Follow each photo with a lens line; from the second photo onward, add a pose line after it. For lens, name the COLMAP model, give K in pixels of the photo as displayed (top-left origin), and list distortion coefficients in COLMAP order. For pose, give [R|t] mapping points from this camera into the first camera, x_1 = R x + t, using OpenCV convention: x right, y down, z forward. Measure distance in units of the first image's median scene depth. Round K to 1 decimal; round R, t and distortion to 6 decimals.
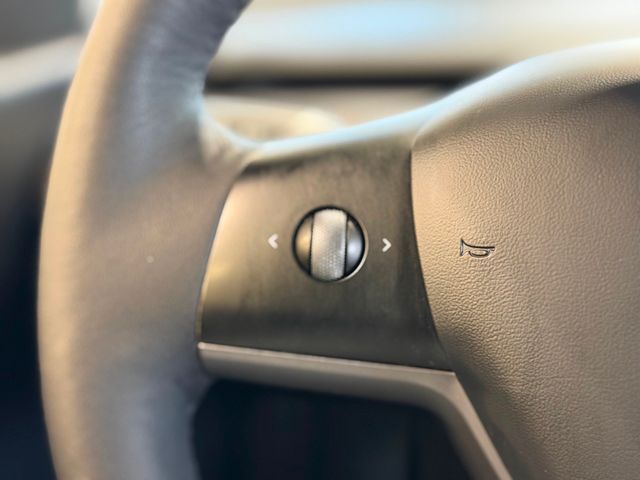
lens RADIAL K [[907.2, 0, 320.0], [0, 907.2, 240.0], [0, 0, 1]] dist [0.339883, -0.009205]
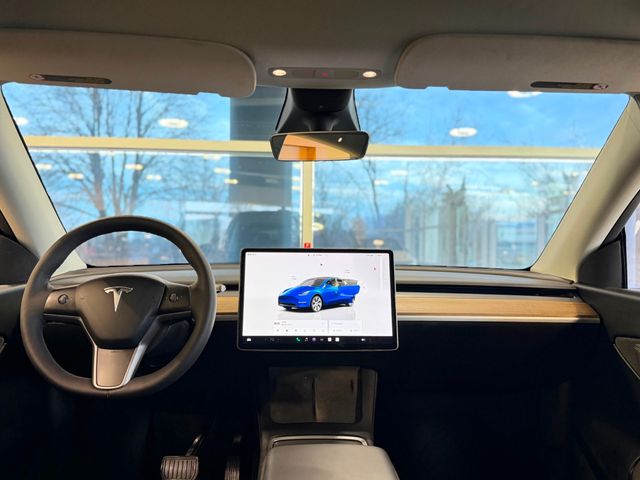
lens RADIAL K [[559.8, 0, 320.0], [0, 559.8, 240.0], [0, 0, 1]] dist [-0.002612, -0.006583]
pose [[0.968460, 0.020181, 0.248352, 0.871971], [0.058479, 0.950467, -0.305276, 1.033483], [-0.242211, 0.310170, 0.919309, -3.756400]]
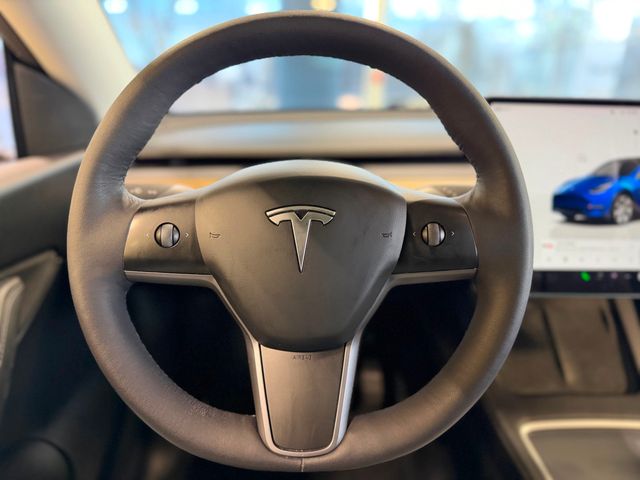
lens RADIAL K [[448.3, 0, 320.0], [0, 448.3, 240.0], [0, 0, 1]] dist [-0.000598, -0.000122]
pose [[0.977377, -0.042247, 0.207240, 0.188996], [0.033079, 0.998323, 0.047506, -0.032943], [-0.208900, -0.039576, 0.977136, -0.538845]]
